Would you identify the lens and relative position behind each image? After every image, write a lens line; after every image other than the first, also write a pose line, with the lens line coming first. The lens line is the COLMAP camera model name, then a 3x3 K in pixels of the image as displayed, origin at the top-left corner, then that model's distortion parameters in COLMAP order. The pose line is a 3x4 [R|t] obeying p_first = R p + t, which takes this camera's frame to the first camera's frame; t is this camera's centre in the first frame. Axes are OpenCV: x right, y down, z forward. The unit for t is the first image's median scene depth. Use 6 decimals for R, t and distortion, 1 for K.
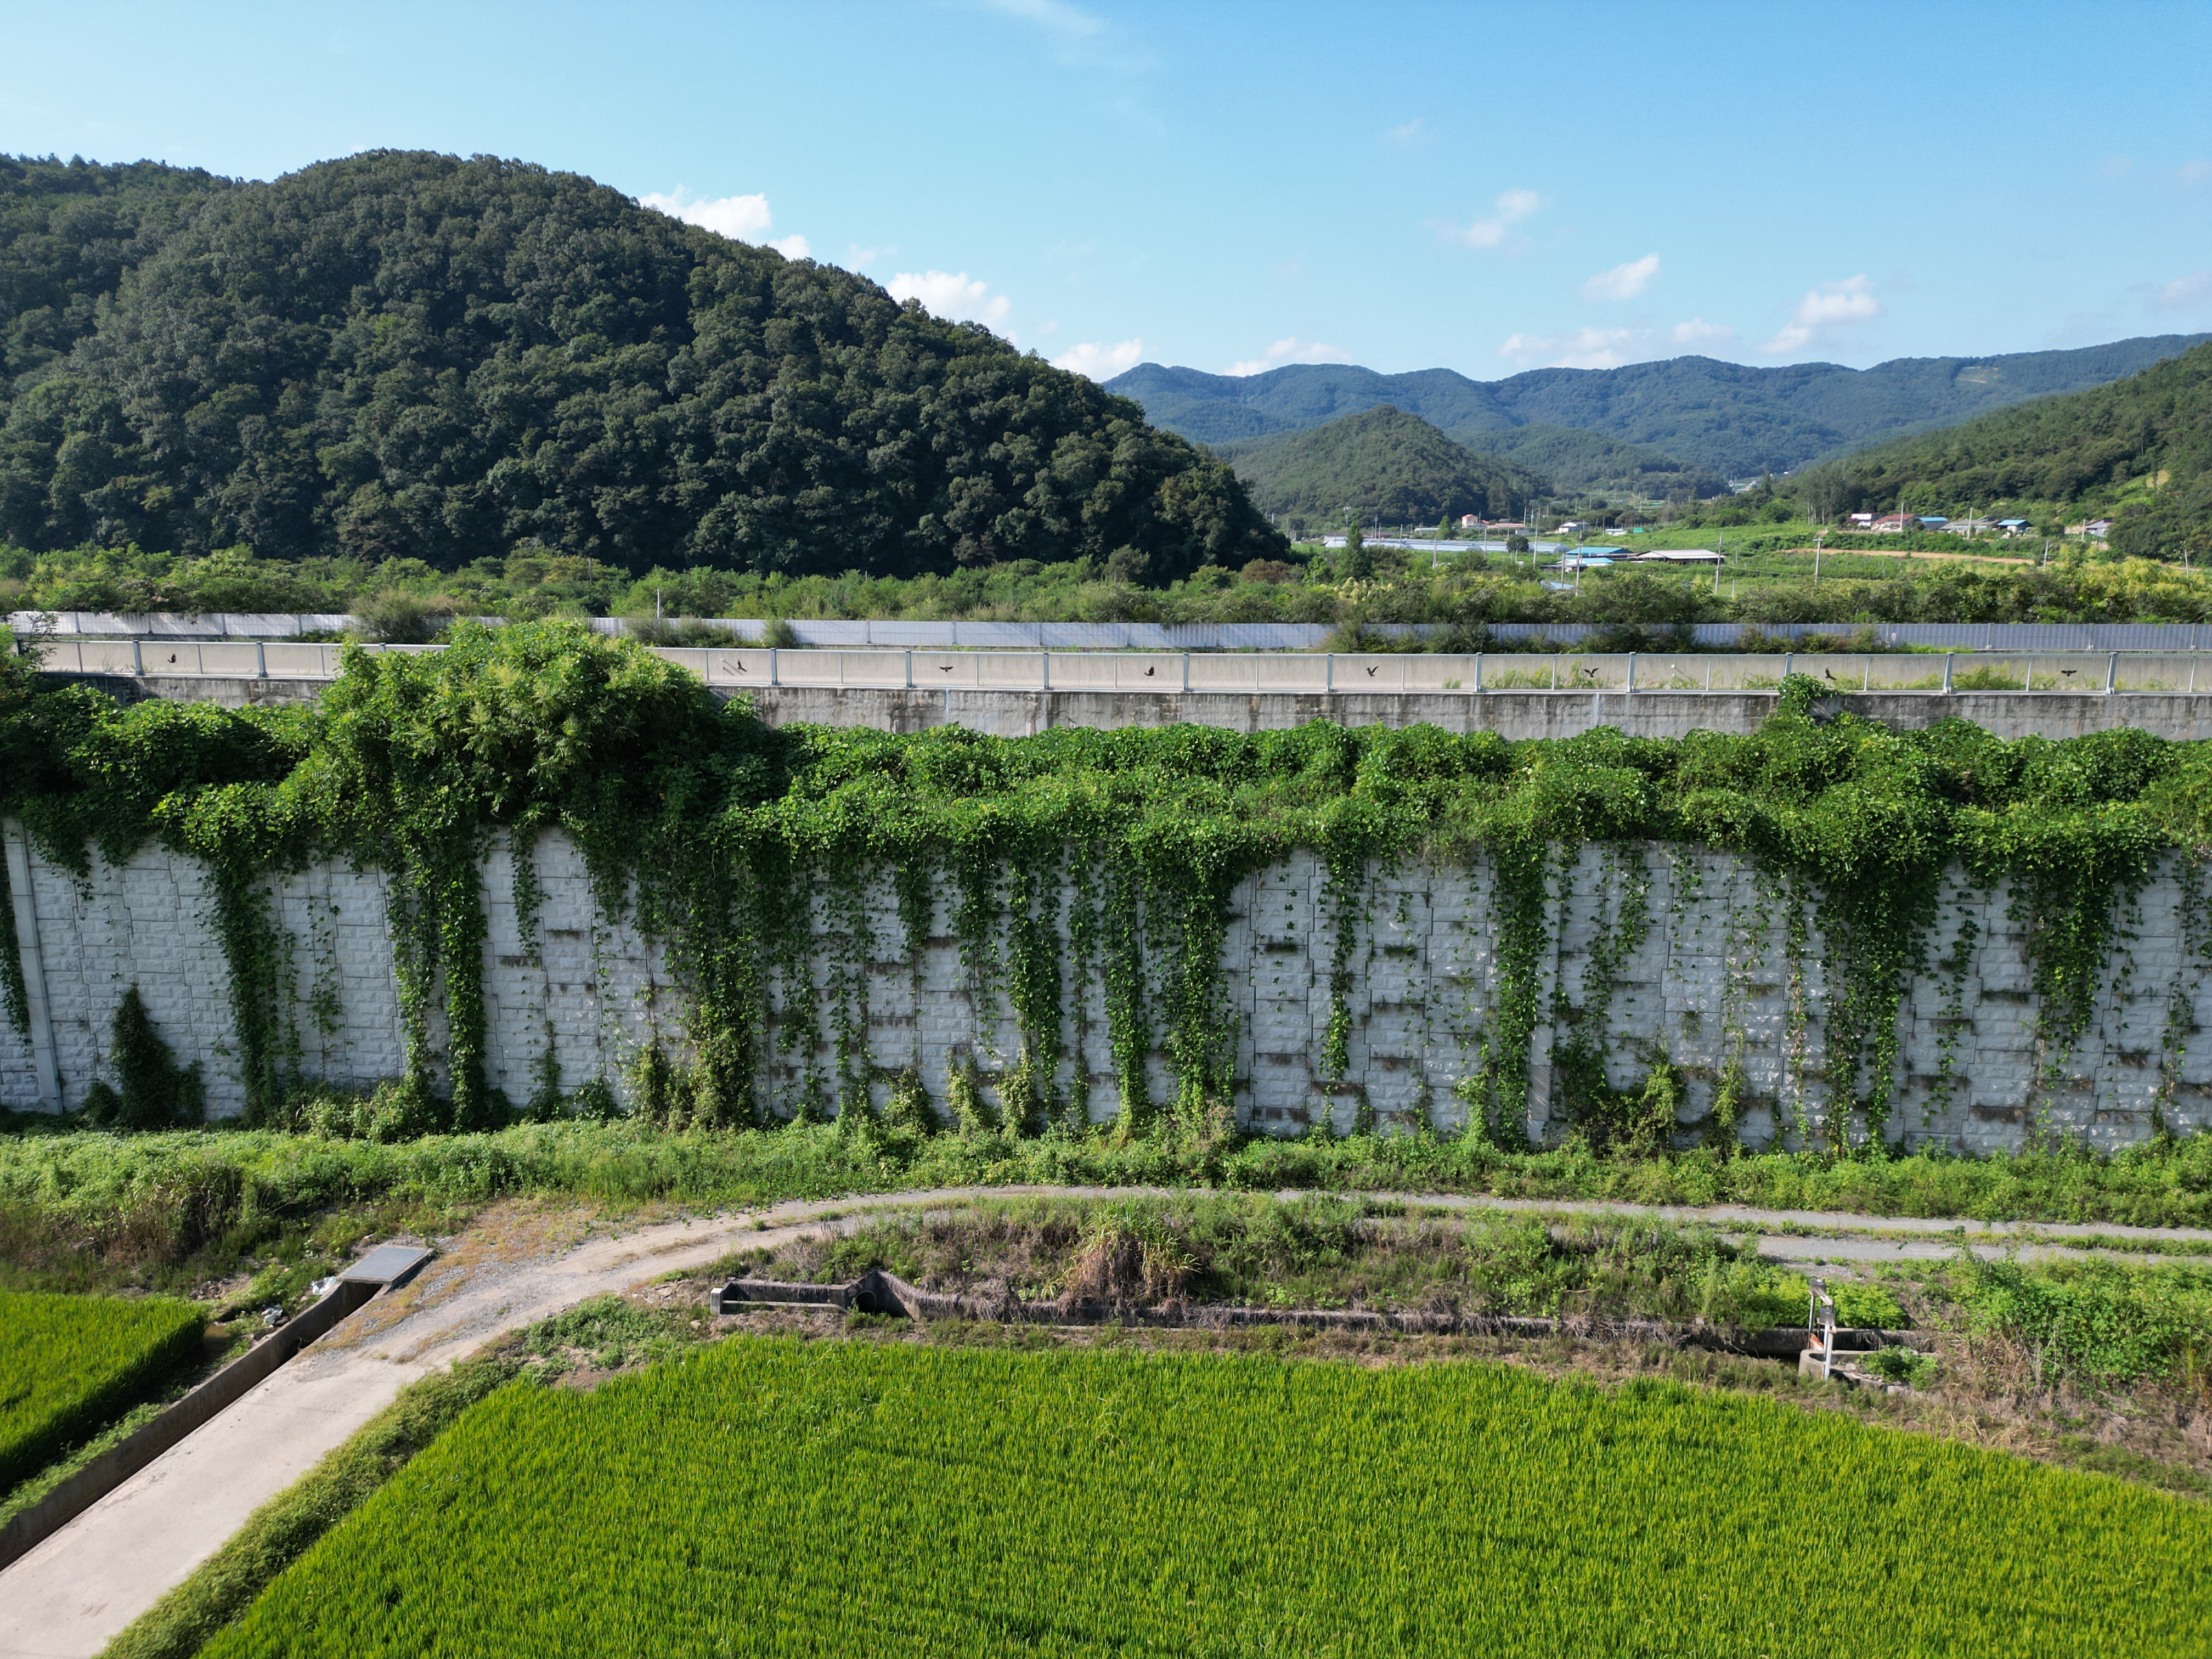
lens RADIAL K [[1548.0, 0, 1106.0], [0, 1548.0, 829.5], [0, 0, 1]] dist [0.082928, -0.096123]
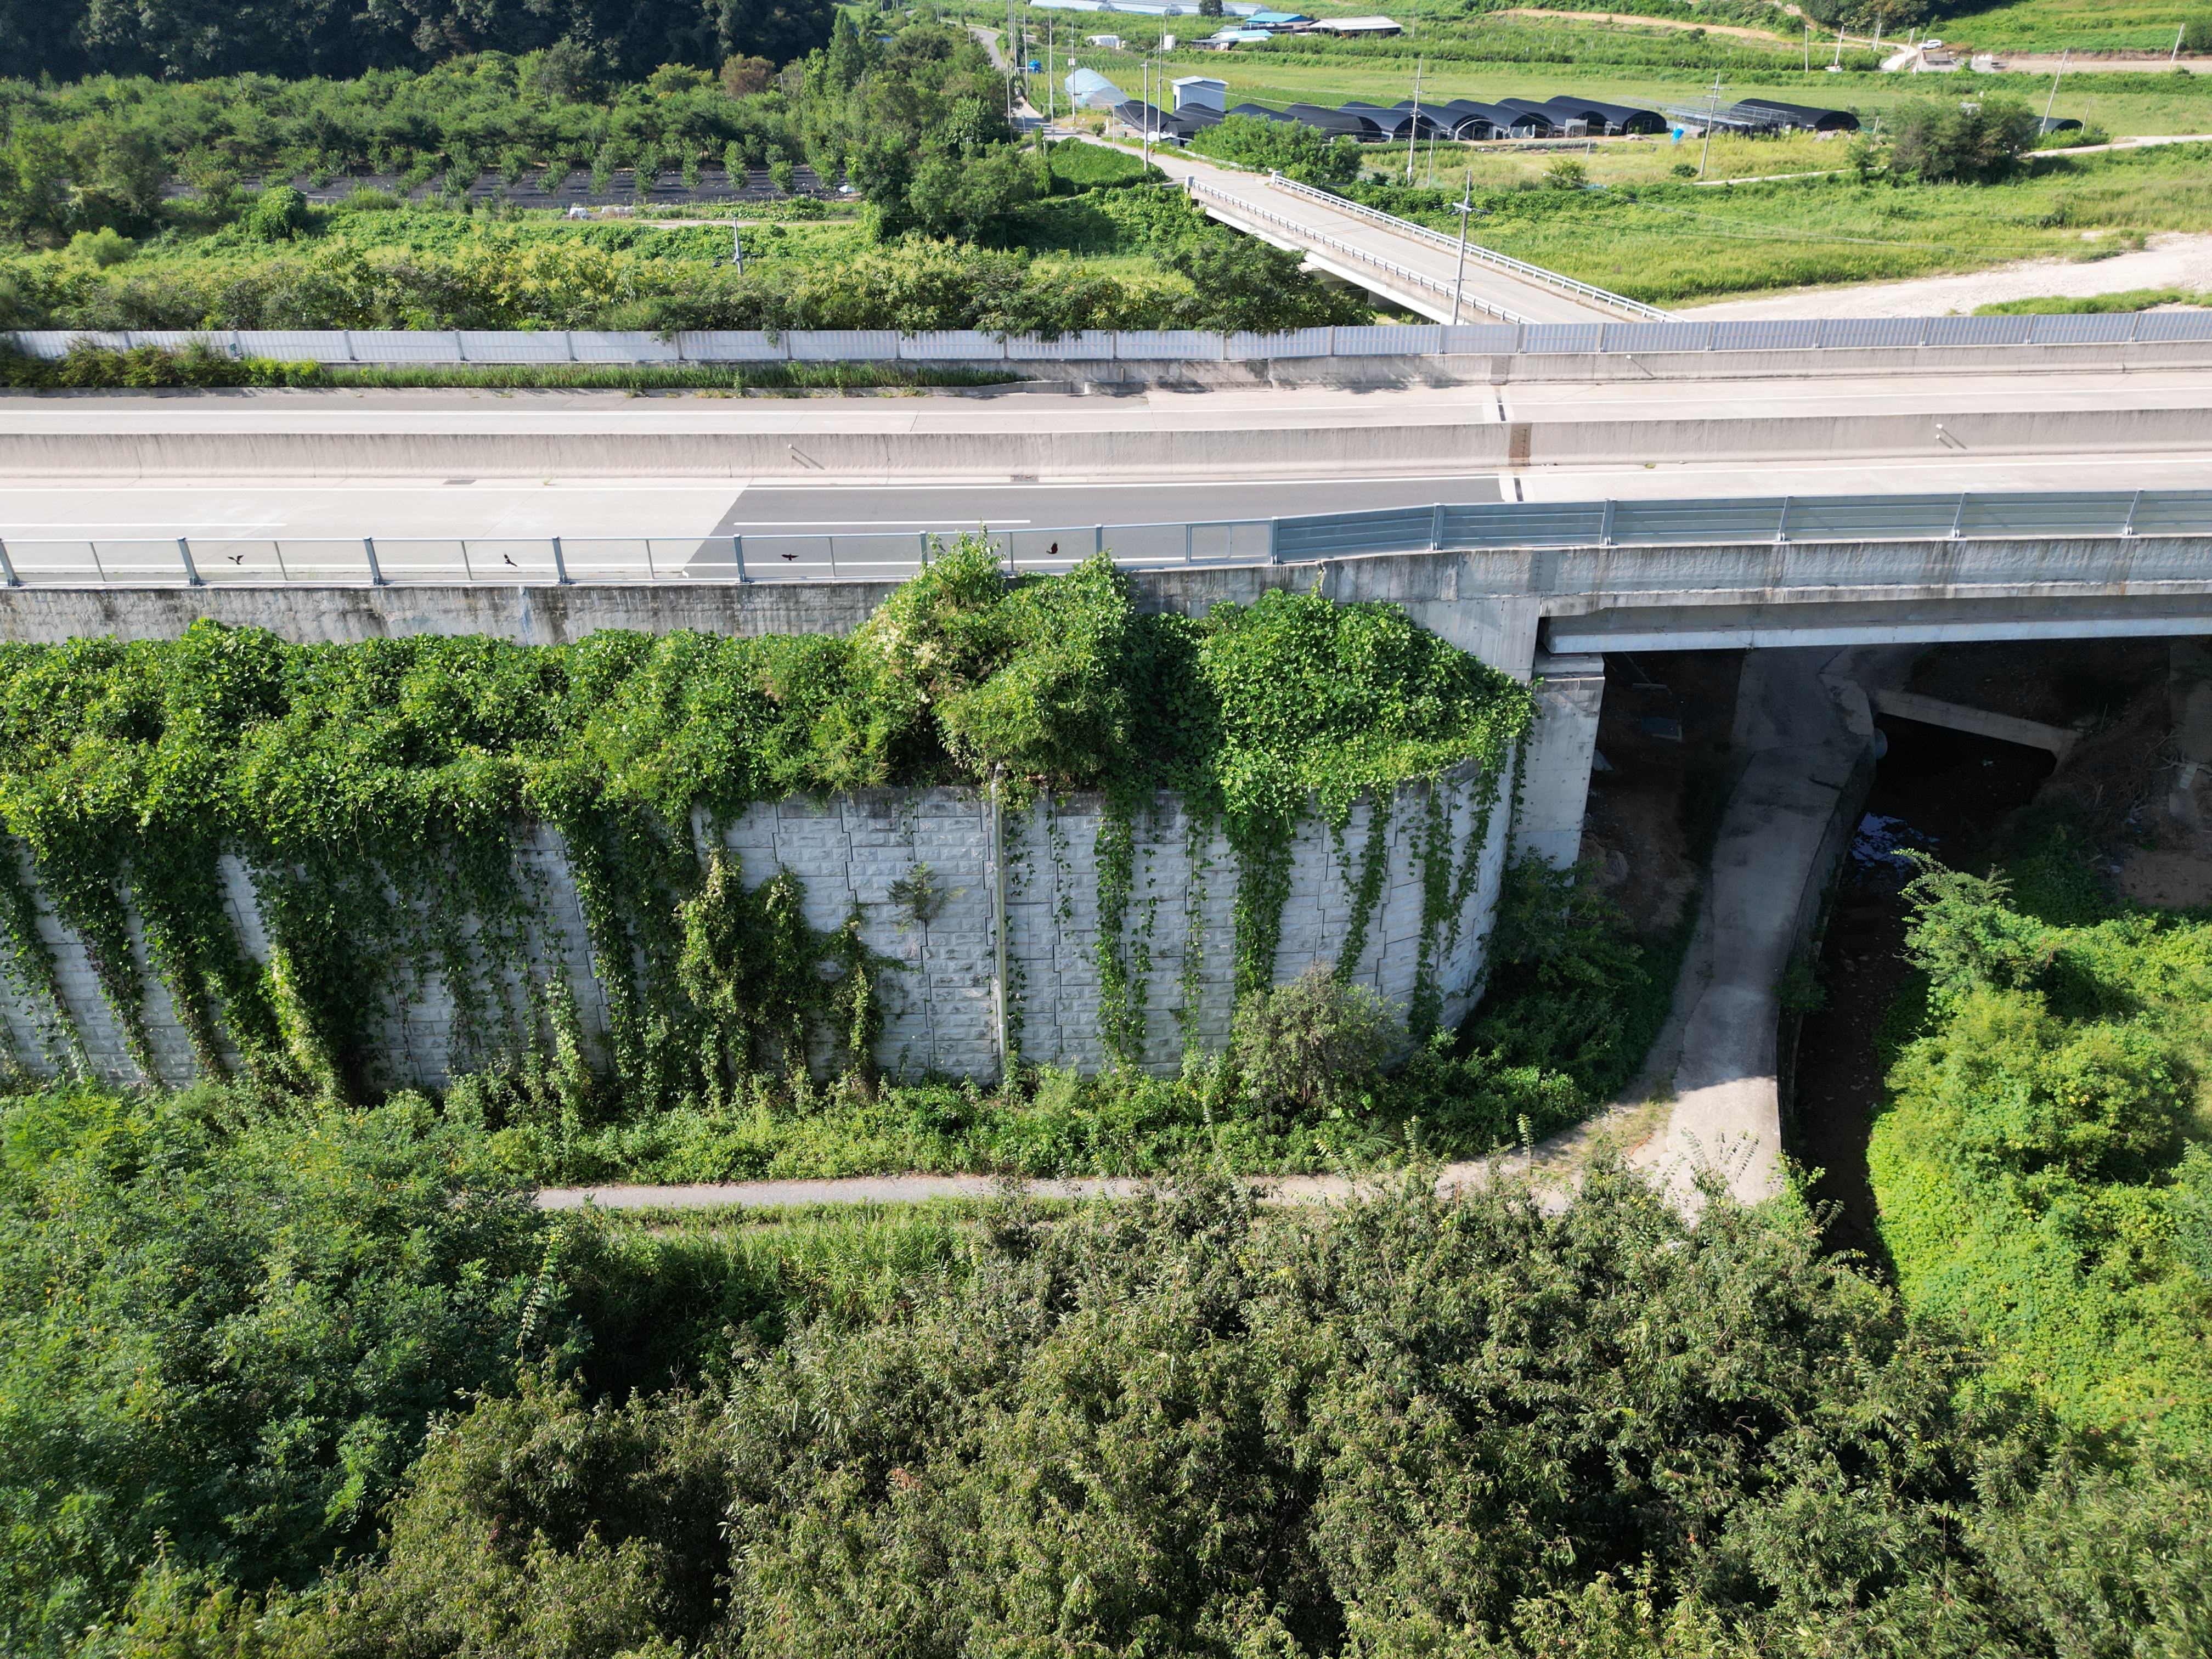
lens RADIAL K [[1552.0, 0, 1108.1], [0, 1552.0, 824.9], [0, 0, 1]] dist [0.072211, -0.074670]
pose [[0.996308, -0.046124, 0.072403, 0.201112], [0.021540, 0.950734, 0.309260, -0.029005], [-0.083100, -0.306558, 0.948217, 0.011517]]
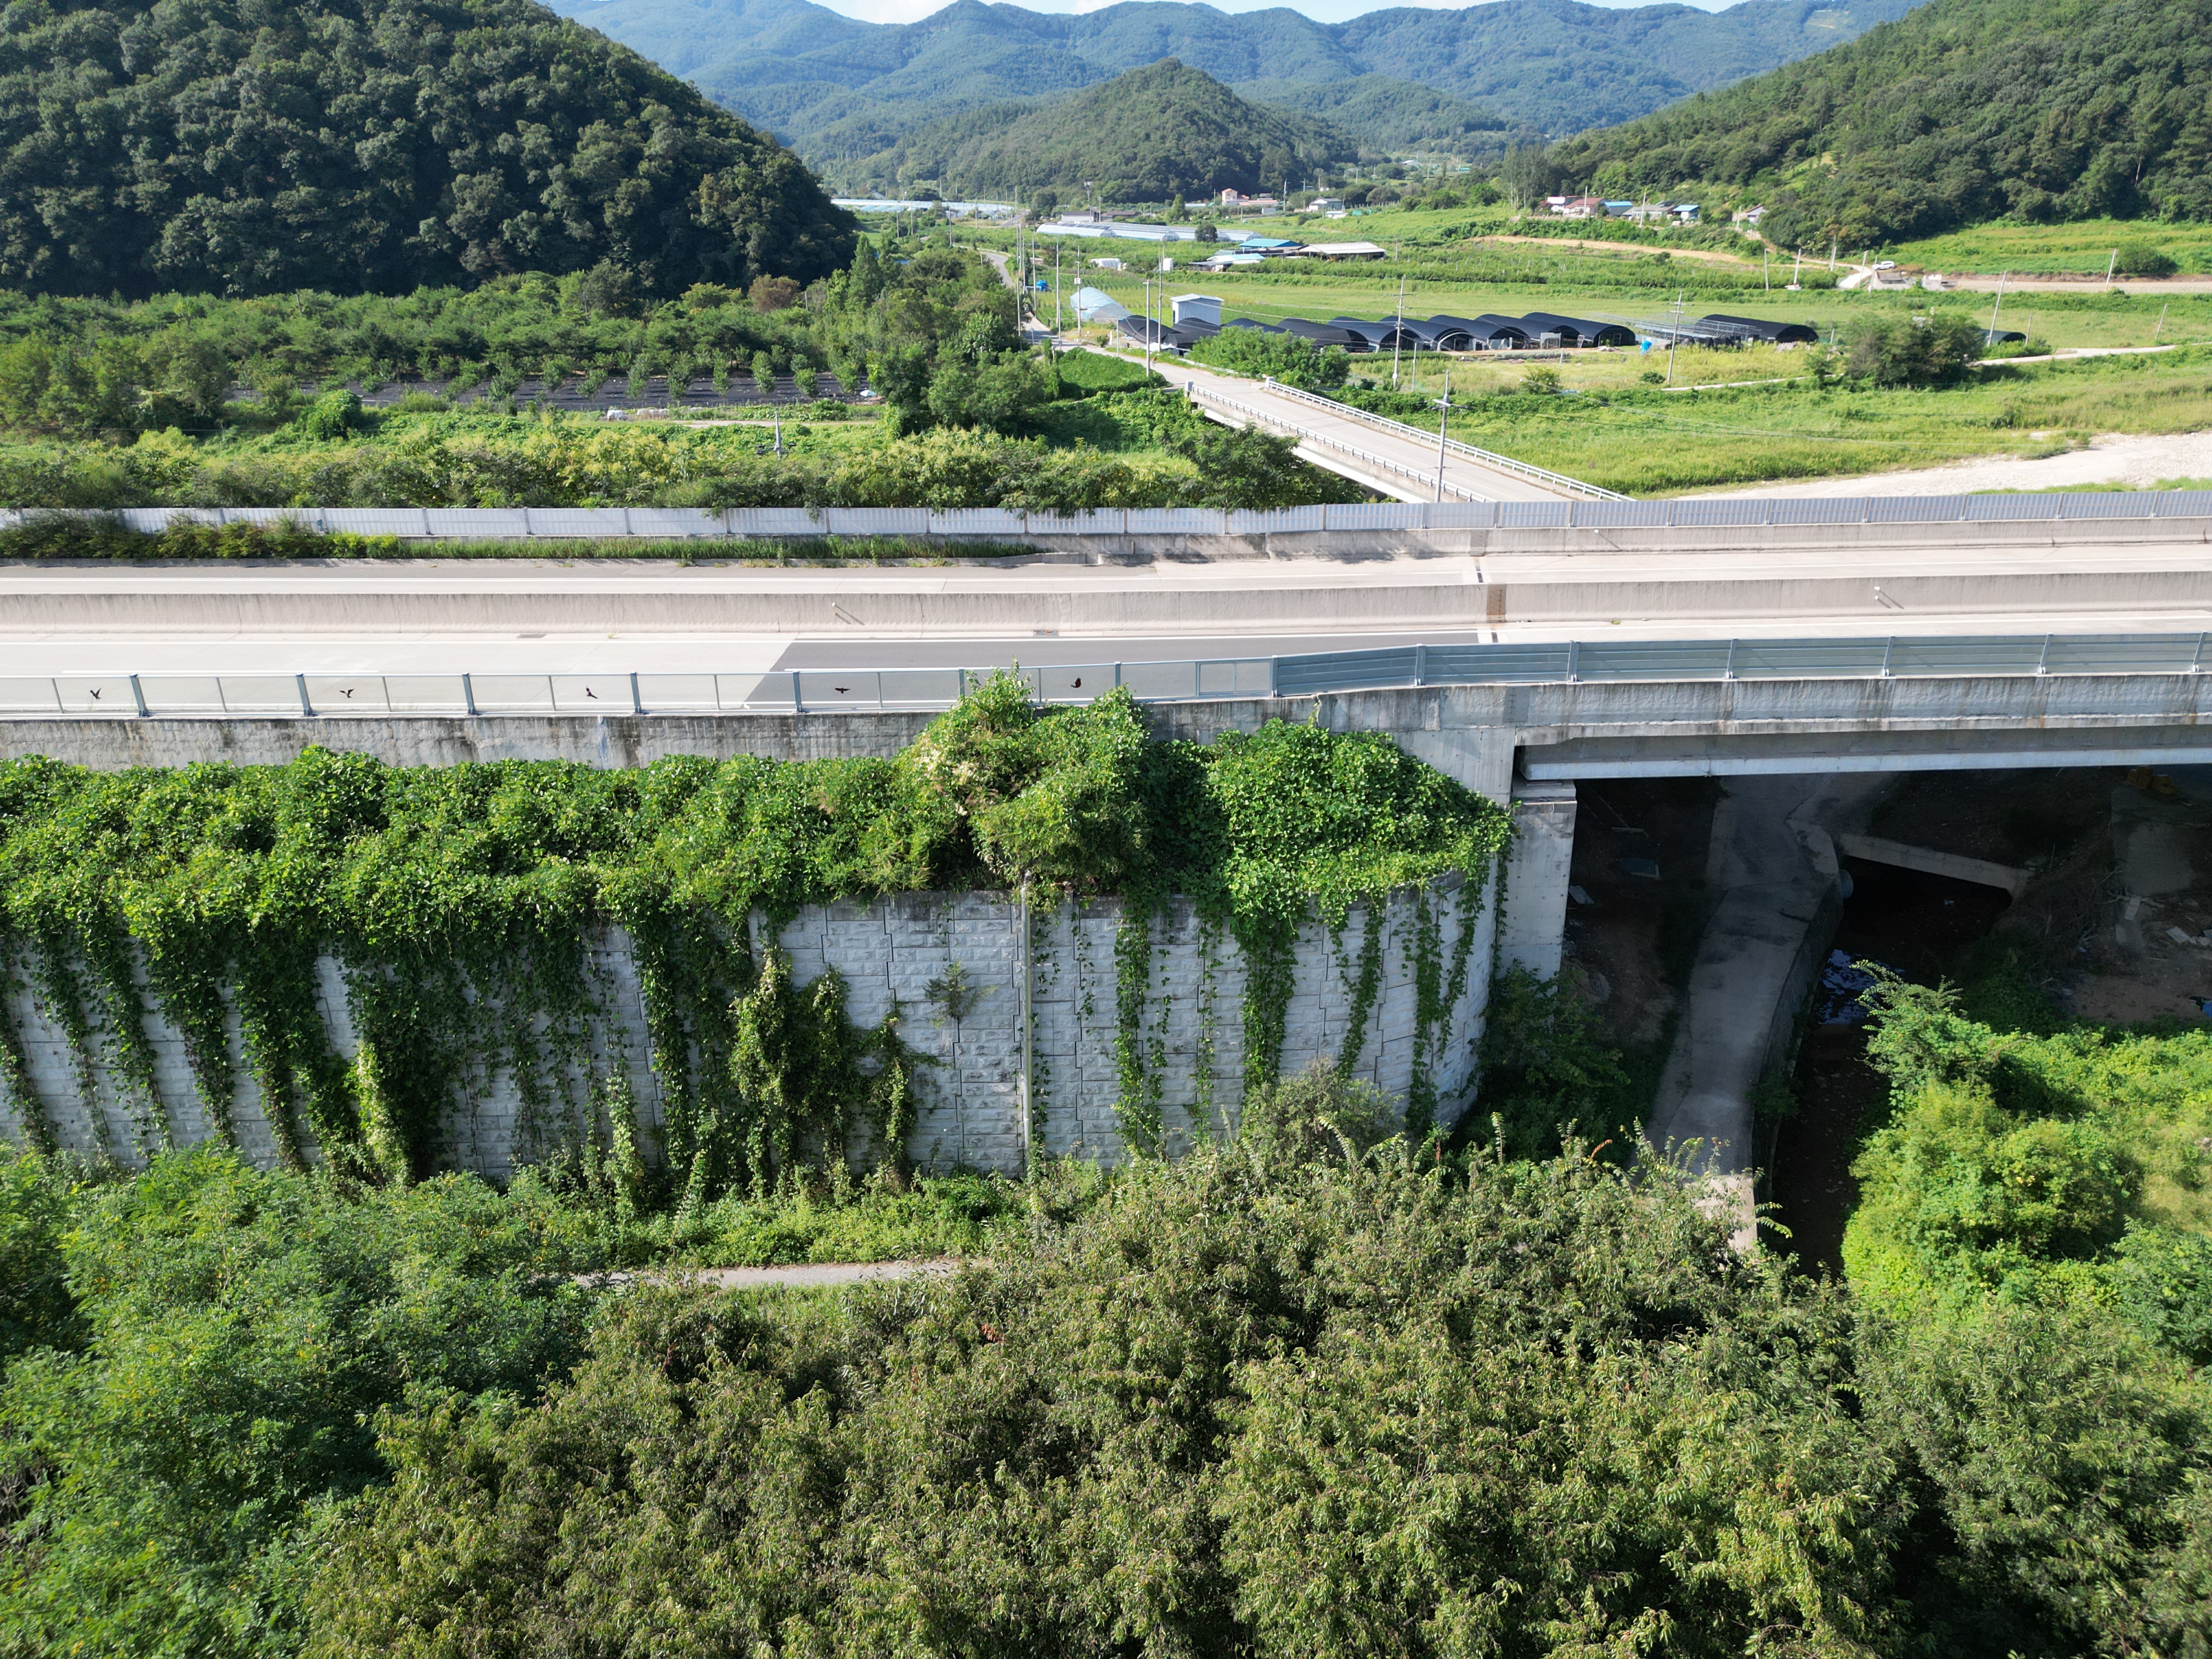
lens RADIAL K [[1552.0, 0, 1108.1], [0, 1552.0, 824.9], [0, 0, 1]] dist [0.072211, -0.074670]
pose [[0.996335, -0.036883, 0.077172, 0.198507], [0.021243, 0.980683, 0.194449, -0.026226], [-0.082853, -0.192097, 0.977872, -0.001054]]
